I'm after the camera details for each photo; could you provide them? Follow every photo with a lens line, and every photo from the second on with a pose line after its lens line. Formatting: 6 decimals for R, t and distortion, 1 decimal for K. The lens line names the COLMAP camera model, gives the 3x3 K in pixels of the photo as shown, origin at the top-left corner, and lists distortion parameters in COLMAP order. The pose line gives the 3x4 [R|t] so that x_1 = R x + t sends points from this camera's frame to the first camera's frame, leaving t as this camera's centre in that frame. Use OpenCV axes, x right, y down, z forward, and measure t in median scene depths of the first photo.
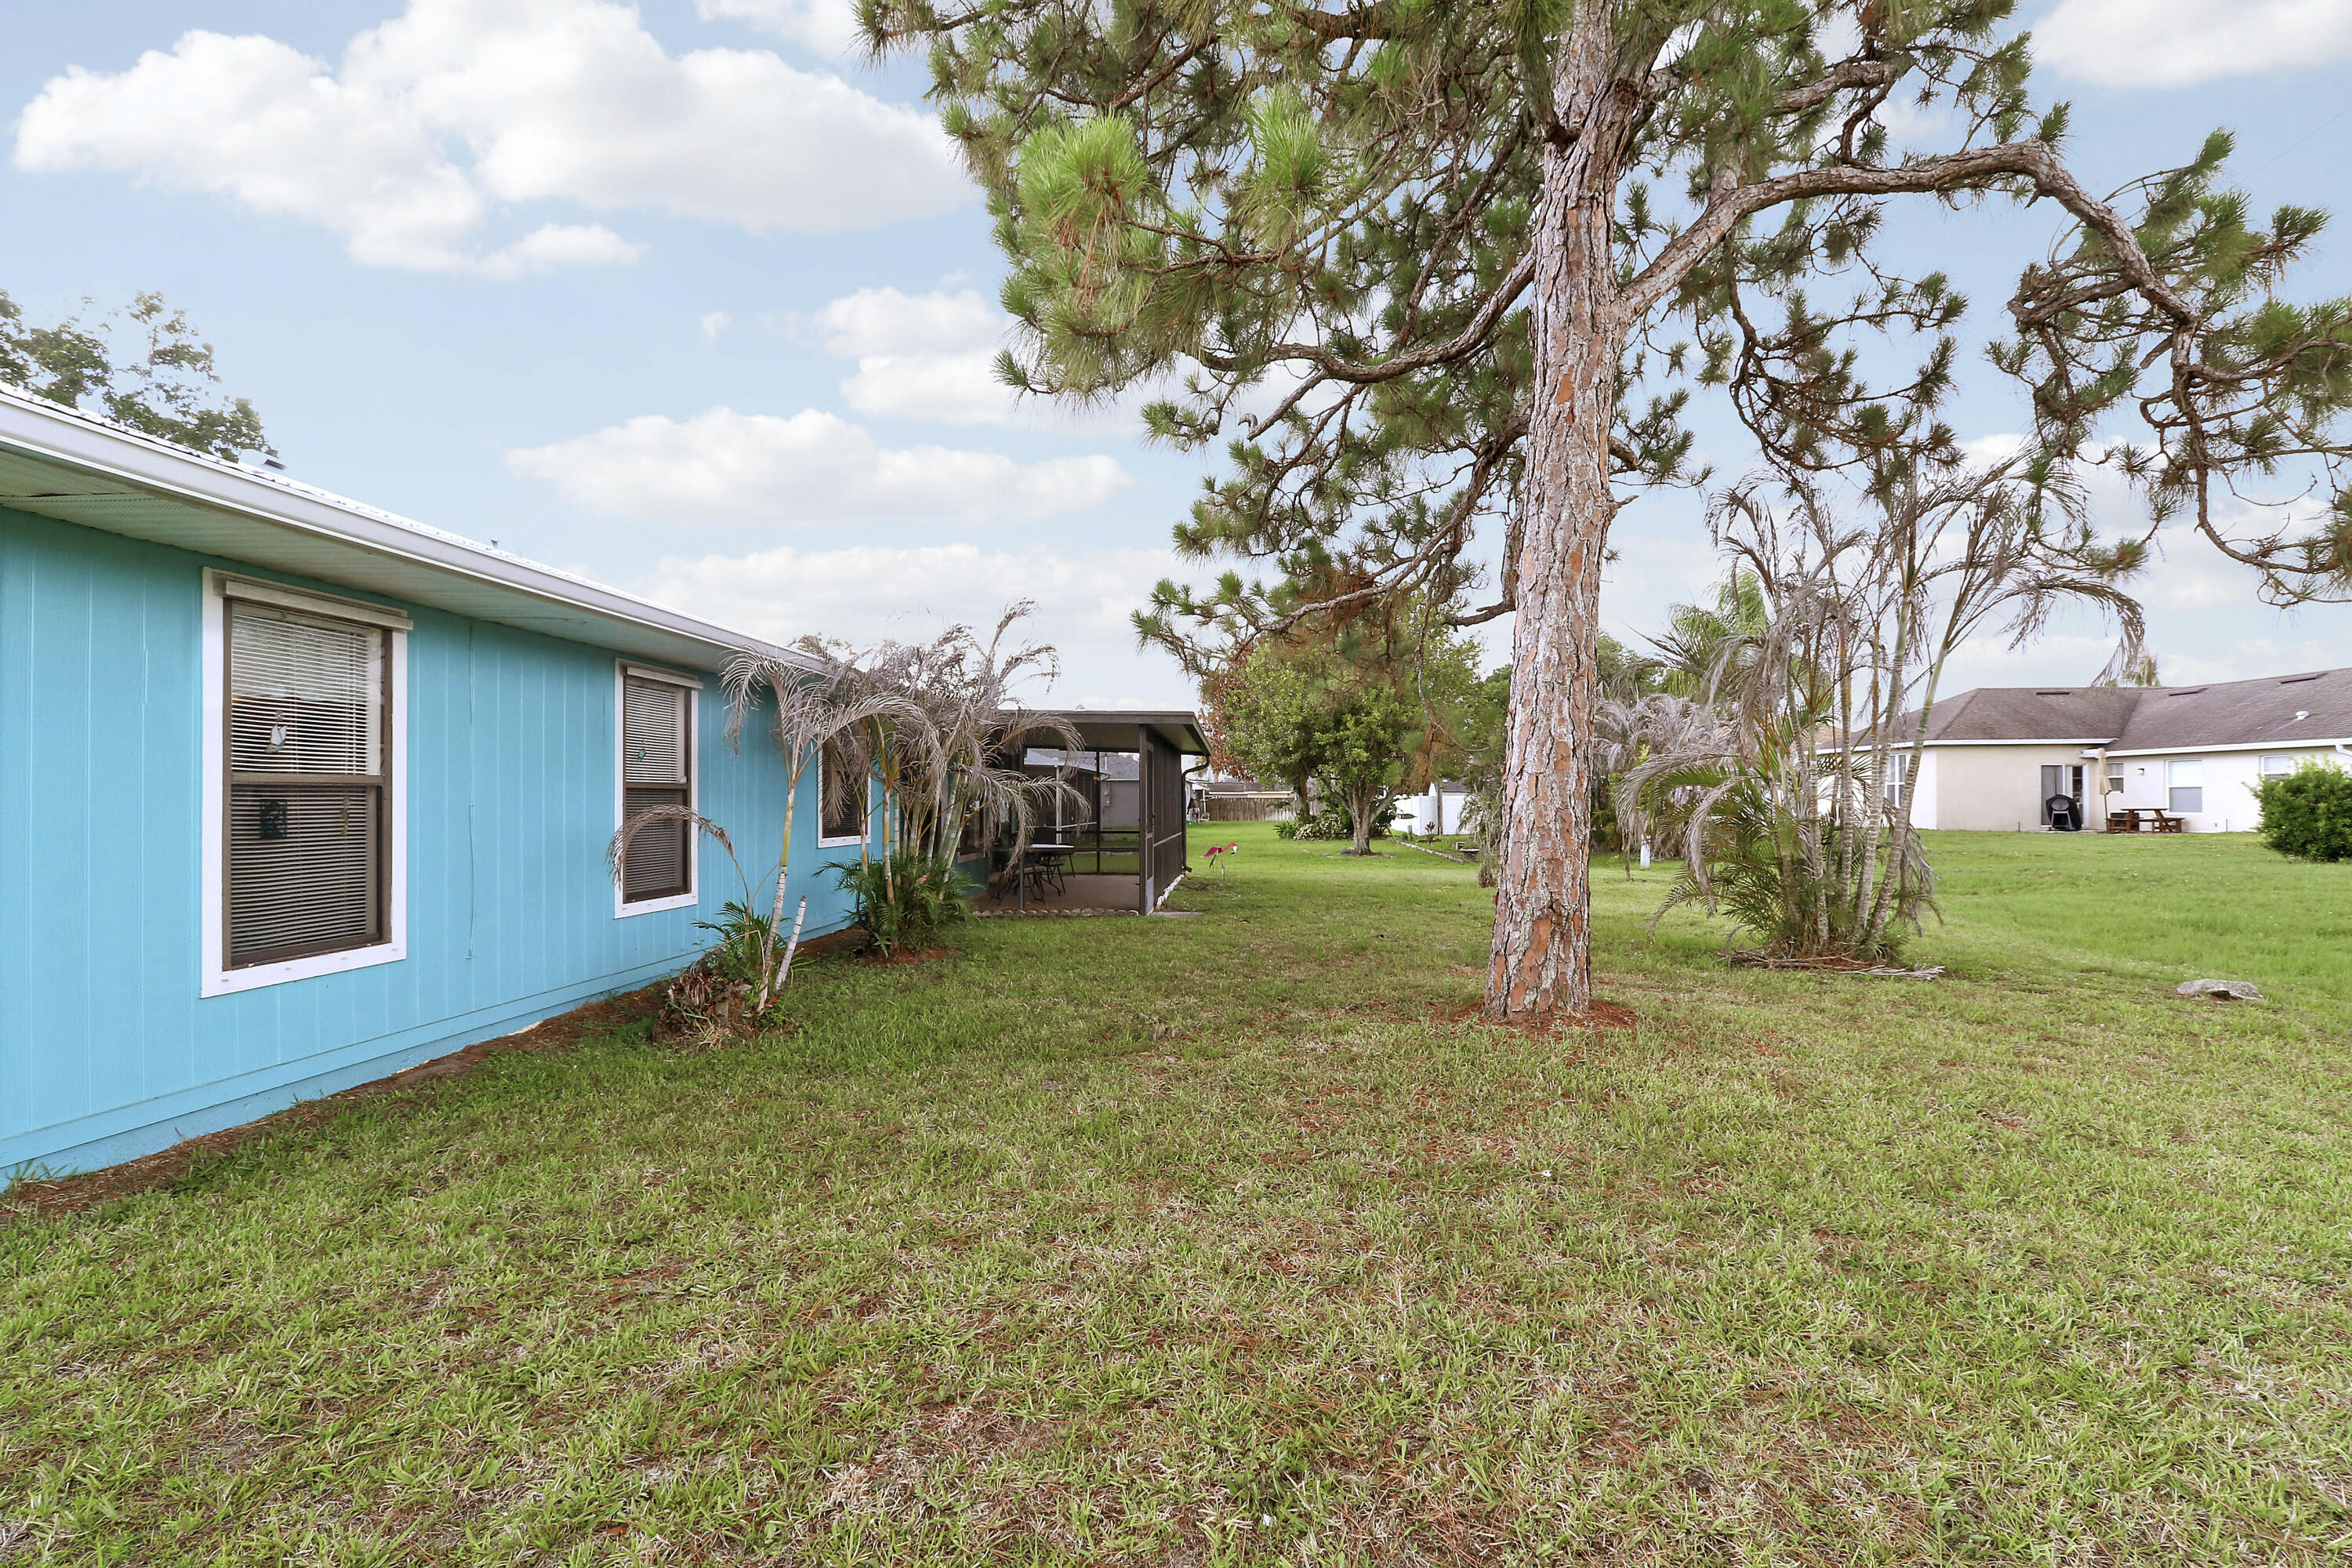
lens RADIAL K [[1060.1, 0, 1176.0], [0, 1060.1, 784.0], [0, 0, 1]] dist [-0.002041, -0.000180]
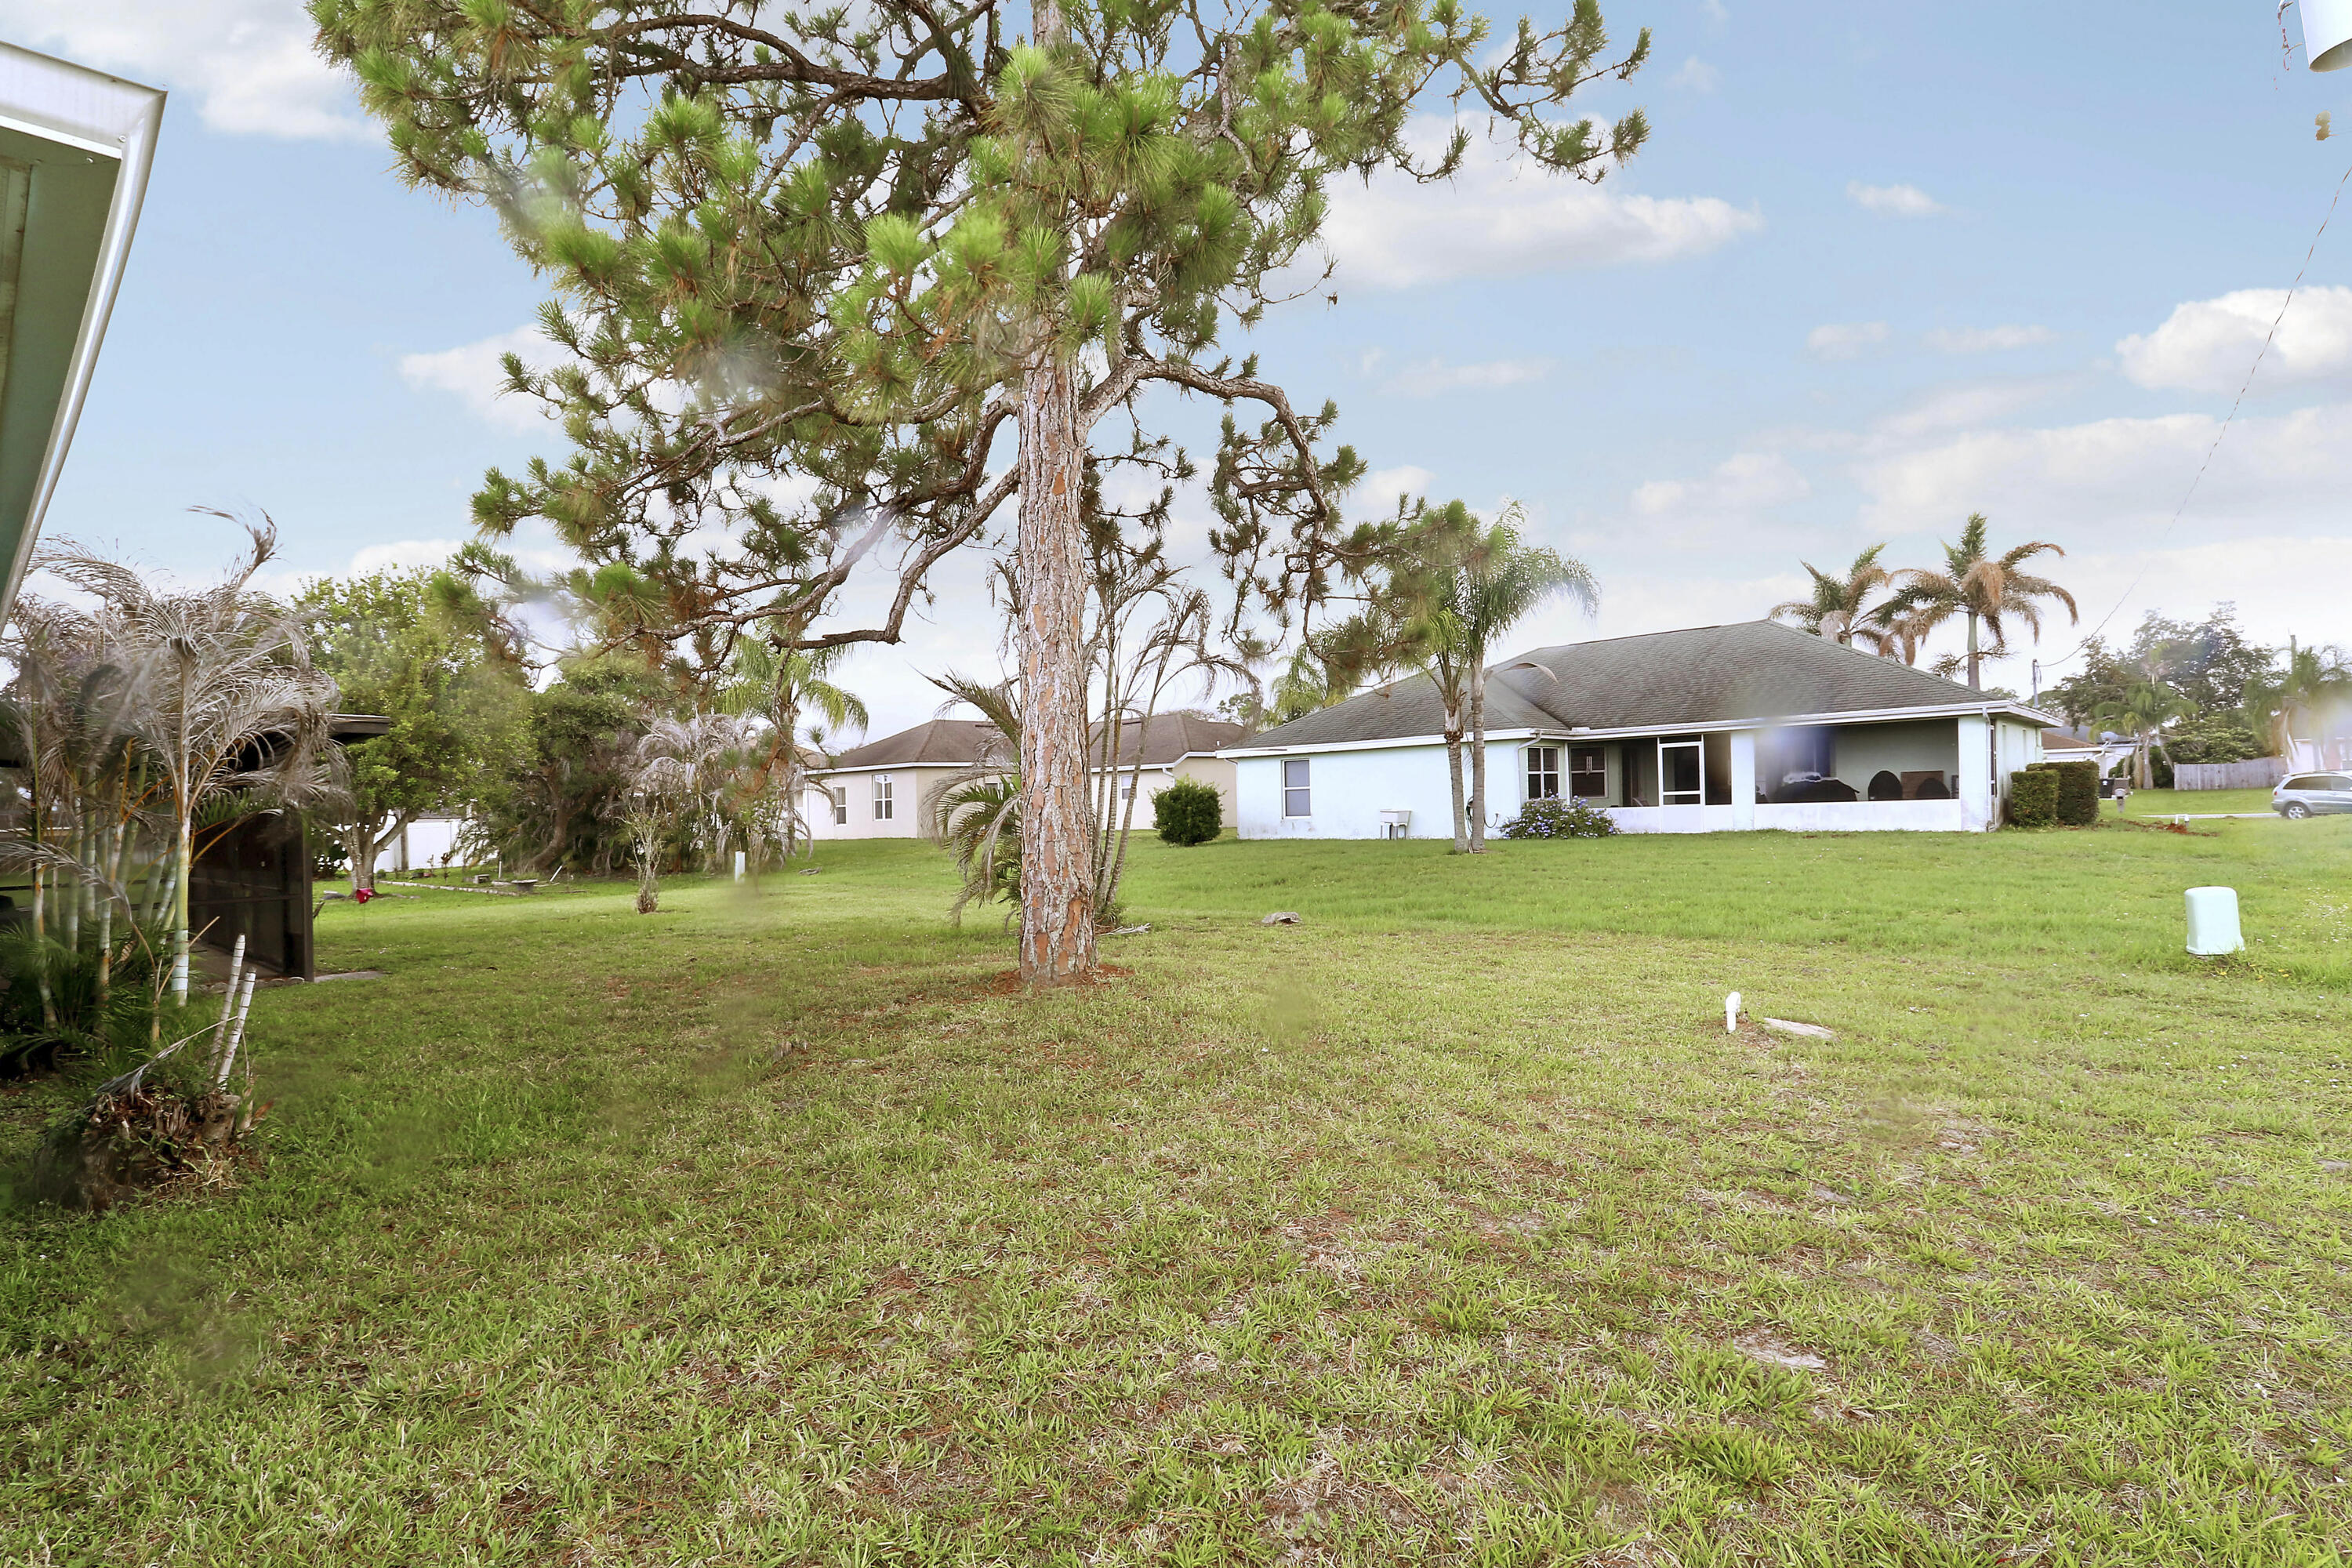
lens RADIAL K [[1098.3, 0, 1171.6], [0, 1098.3, 793.1], [0, 0, 1]] dist [-0.000494, -0.000049]
pose [[0.636274, -0.008631, 0.771415, -0.487136], [0.016442, 0.999862, -0.002375, 0.002800], [-0.771288, 0.014195, 0.636328, 0.054376]]
